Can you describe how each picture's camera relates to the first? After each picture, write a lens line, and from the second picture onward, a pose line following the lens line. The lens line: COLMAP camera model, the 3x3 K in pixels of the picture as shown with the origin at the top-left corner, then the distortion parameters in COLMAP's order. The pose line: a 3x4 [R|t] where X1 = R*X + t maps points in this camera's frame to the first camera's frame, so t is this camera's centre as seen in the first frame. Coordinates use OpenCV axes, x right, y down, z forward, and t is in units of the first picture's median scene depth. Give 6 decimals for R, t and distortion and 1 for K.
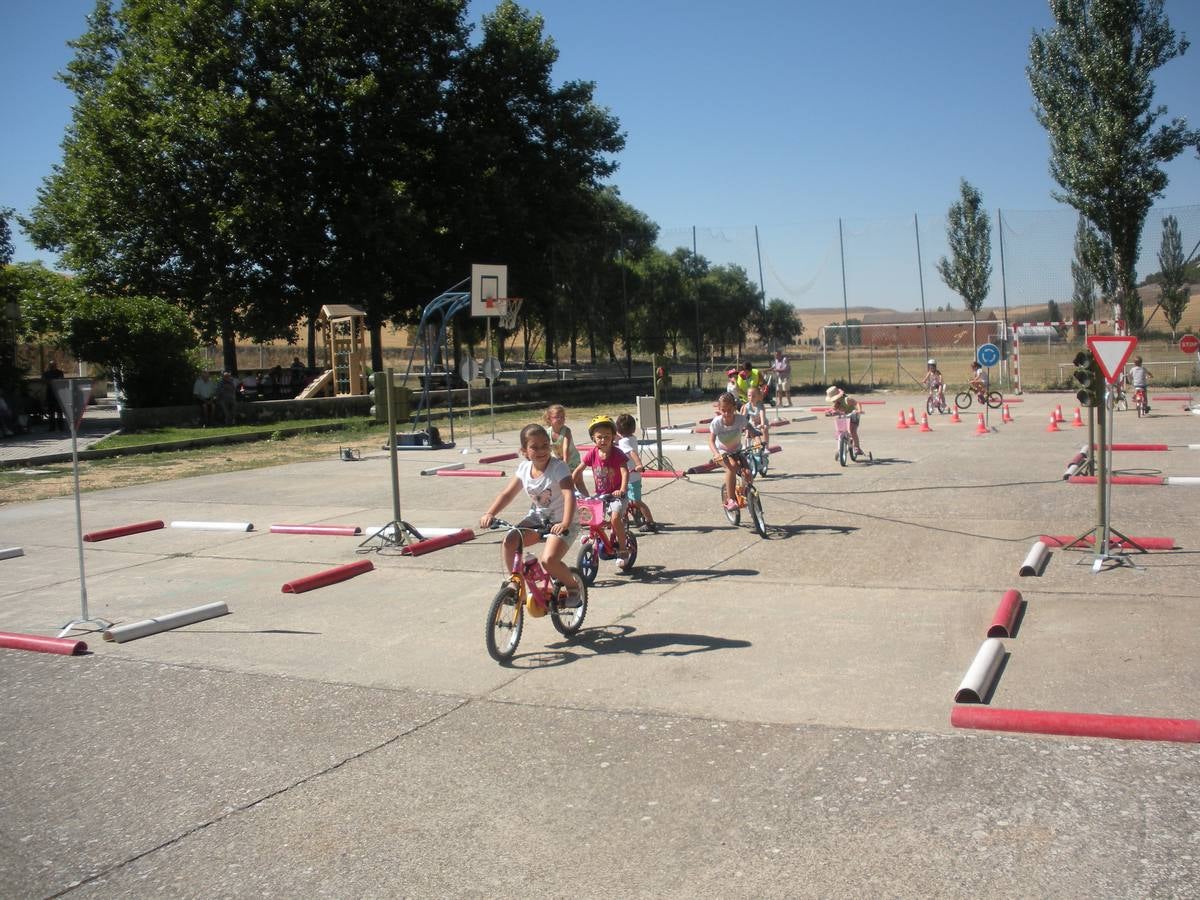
lens RADIAL K [[1275.1, 0, 622.8], [0, 1275.1, 453.4], [0, 0, 1]] dist [-0.309467, 0.383212]
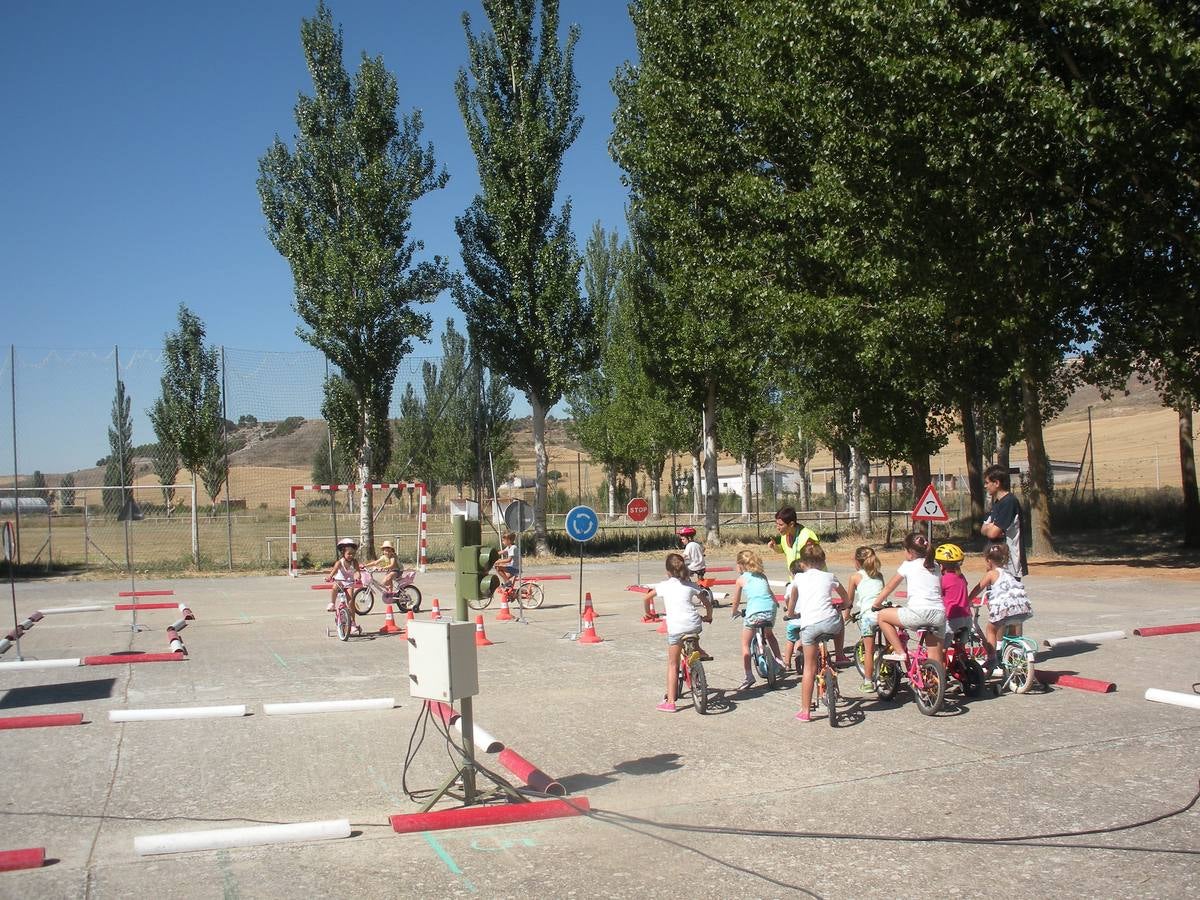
lens RADIAL K [[1274.3, 0, 623.3], [0, 1274.3, 453.2], [0, 0, 1]] dist [-0.310983, 0.383132]
pose [[0.699570, 0.044460, 0.713180, -0.088024], [0.057281, 0.991361, -0.117991, -0.018536], [-0.712265, 0.123395, 0.690979, 0.270445]]
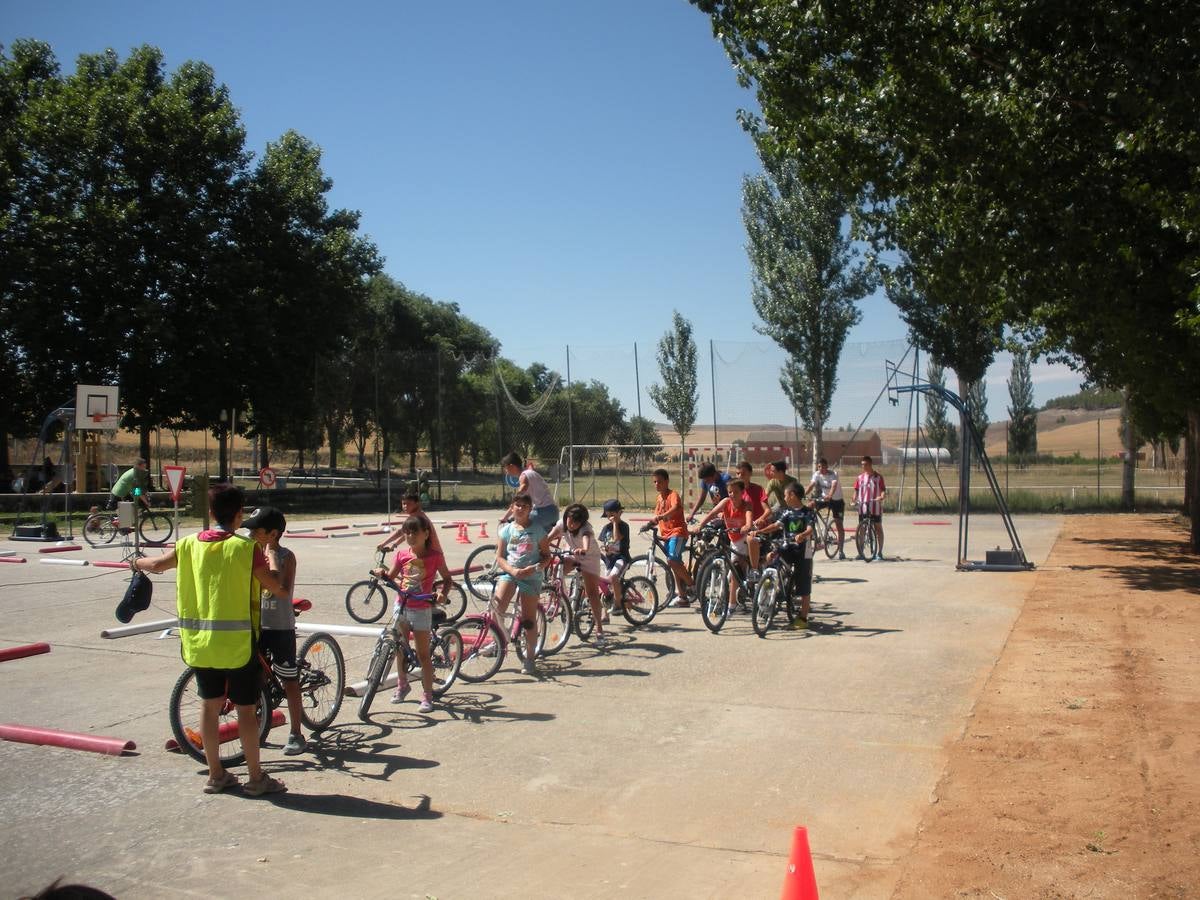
lens RADIAL K [[1275.1, 0, 622.8], [0, 1275.1, 453.4], [0, 0, 1]] dist [-0.309467, 0.383212]
pose [[0.997150, 0.036084, 0.066262, 0.165747], [-0.030134, 0.995602, -0.088703, -0.000622], [-0.069171, 0.086454, 0.993852, -0.081882]]
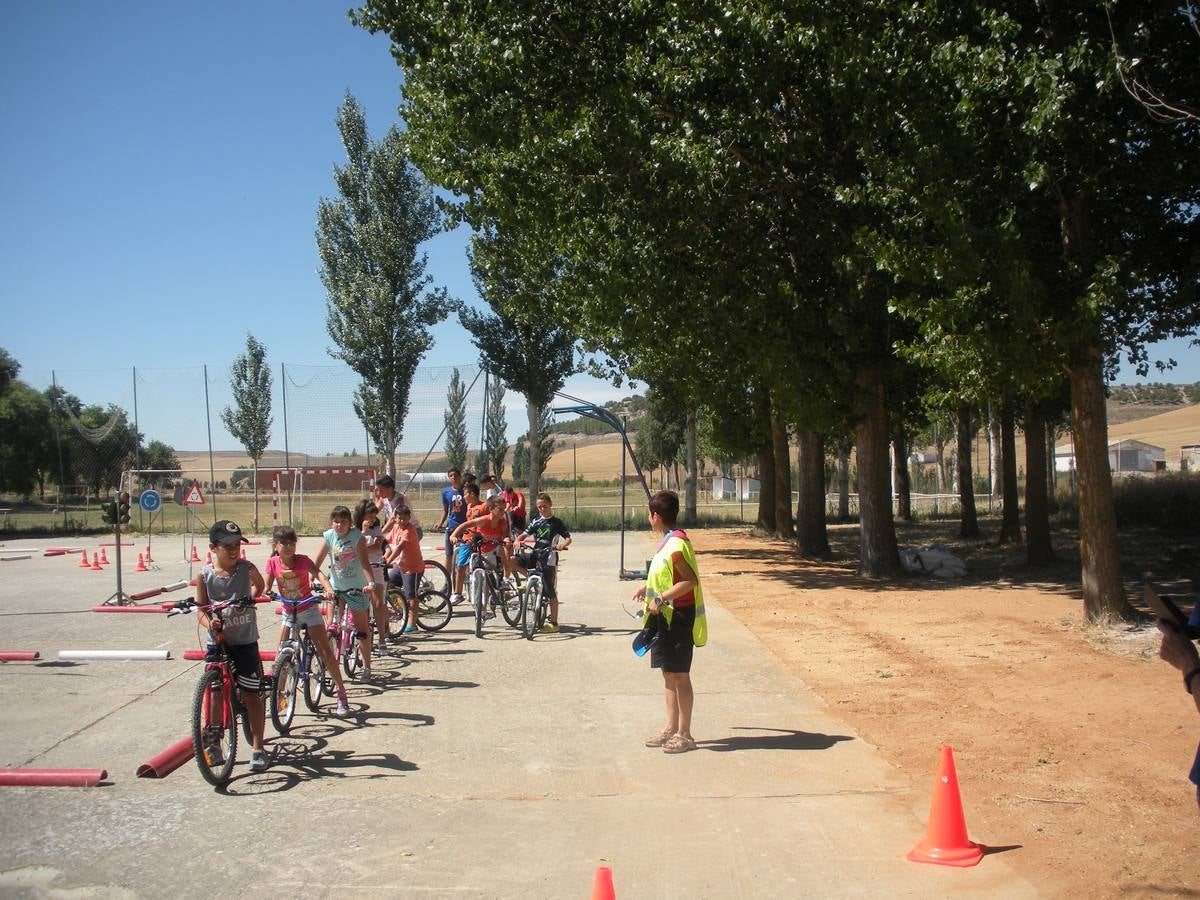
lens RADIAL K [[1274.3, 0, 623.3], [0, 1274.3, 453.2], [0, 0, 1]] dist [-0.310983, 0.383132]
pose [[0.896590, 0.033237, 0.441612, 0.099527], [0.017921, 0.993640, -0.111167, 0.003932], [-0.442498, 0.107586, 0.890293, -0.081390]]
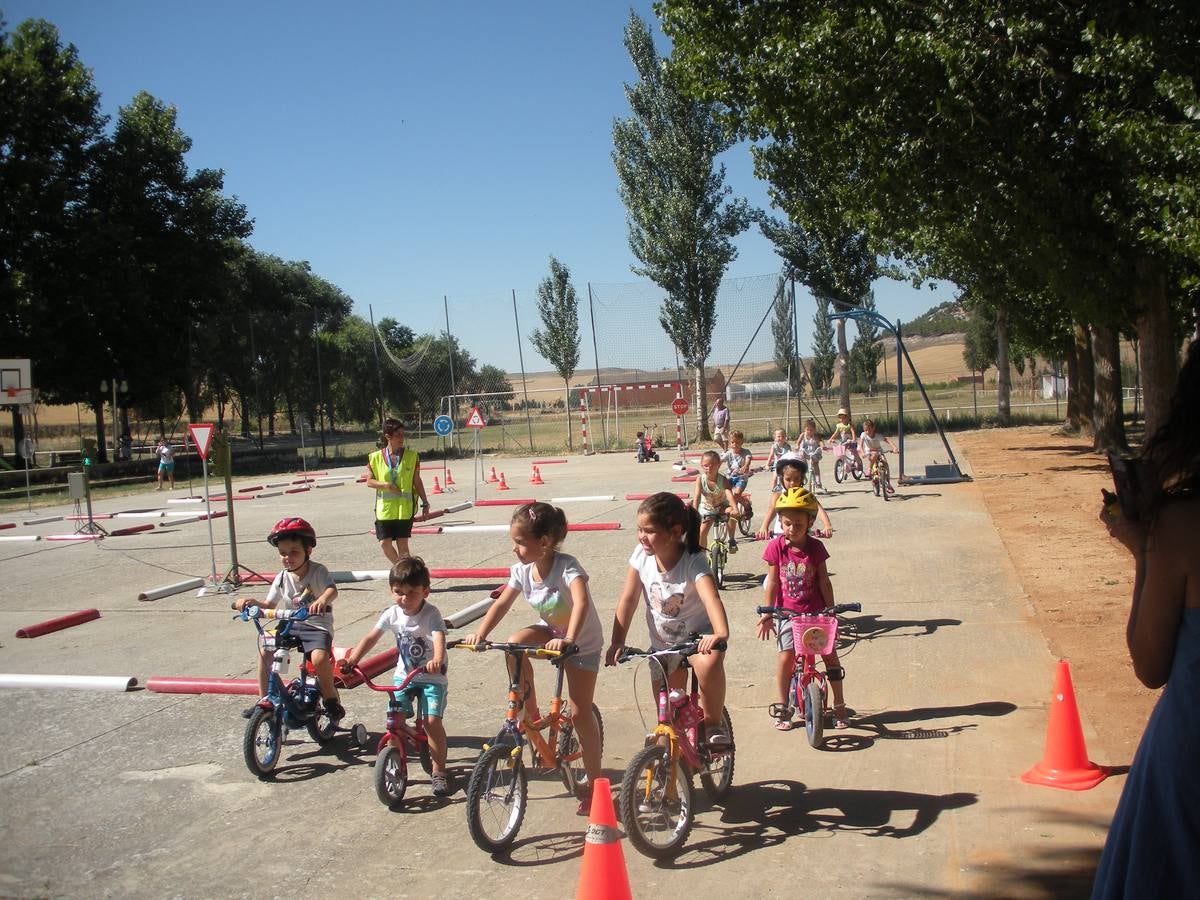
lens RADIAL K [[1276.8, 0, 618.0], [0, 1276.8, 453.0], [0, 0, 1]] dist [-0.308234, 0.384581]
pose [[0.981992, -0.028703, 0.186730, 0.122737], [0.038152, 0.998156, -0.047204, 0.004105], [-0.185031, 0.053478, 0.981277, -0.090300]]
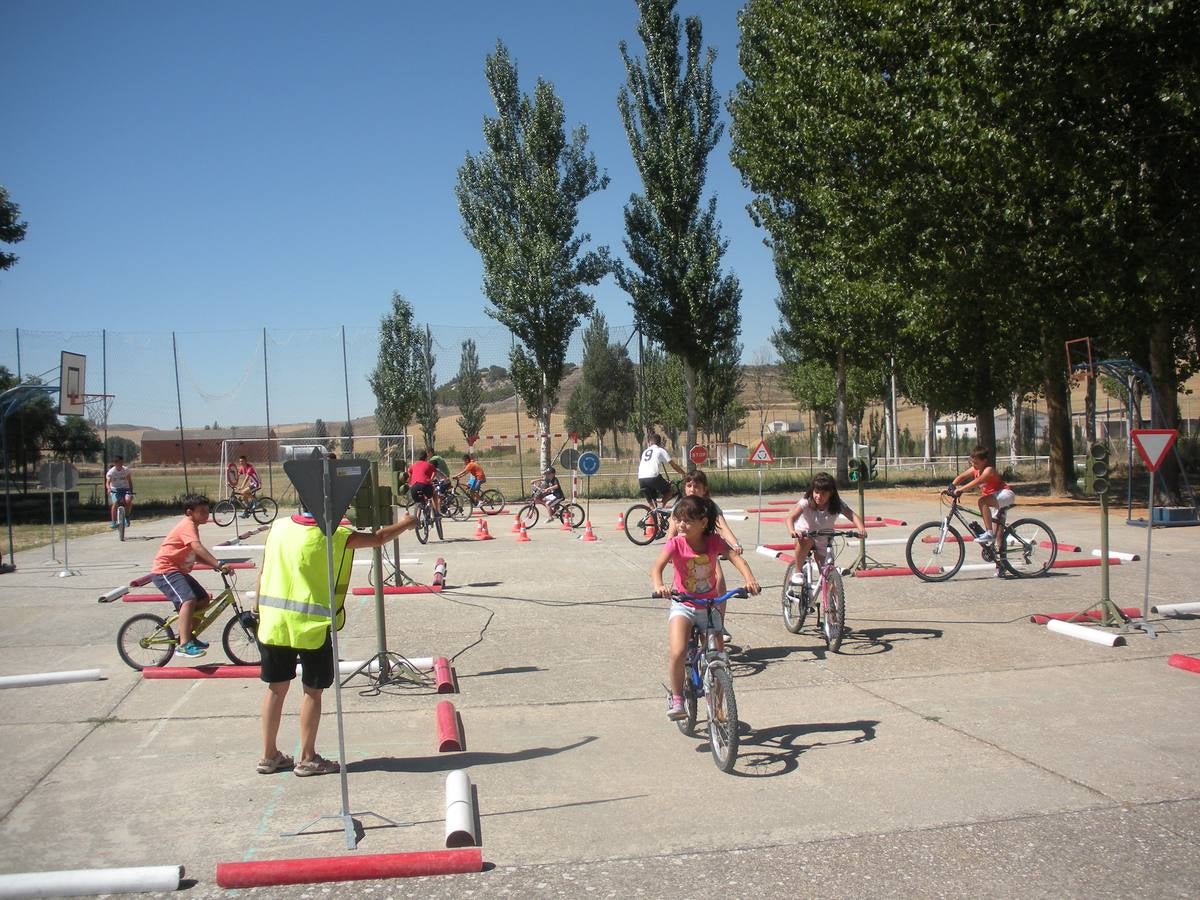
lens RADIAL K [[1274.3, 0, 623.3], [0, 1274.3, 453.2], [0, 0, 1]] dist [-0.310983, 0.383132]
pose [[0.836145, 0.014583, 0.548315, -0.128759], [0.037992, 0.995706, -0.084418, 0.000281], [-0.547192, 0.091417, 0.832000, 0.066327]]
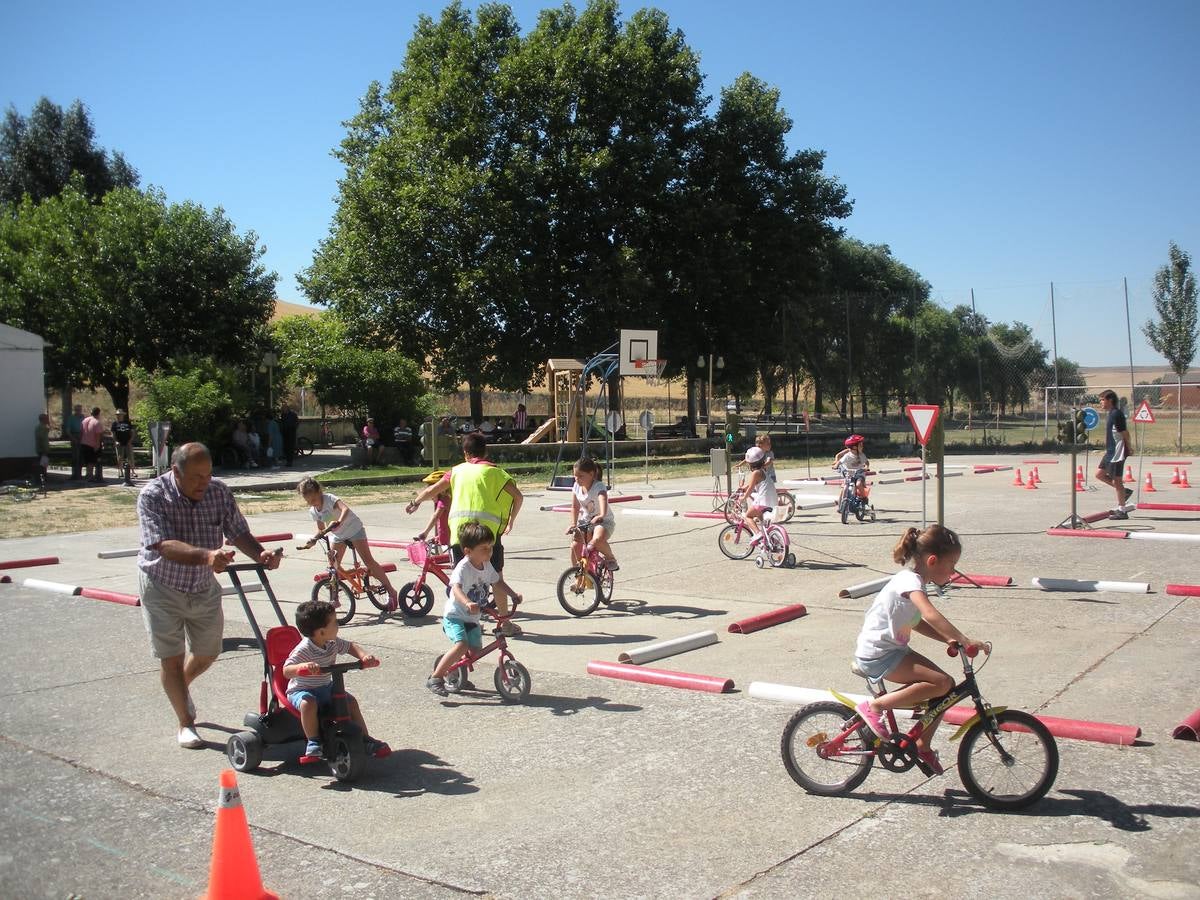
lens RADIAL K [[1275.1, 0, 622.8], [0, 1275.1, 453.4], [0, 0, 1]] dist [-0.309467, 0.383212]
pose [[0.970684, 0.026925, -0.238848, 0.084061], [-0.036661, 0.998664, -0.036413, 0.001941], [0.237548, 0.044101, 0.970374, -0.057451]]
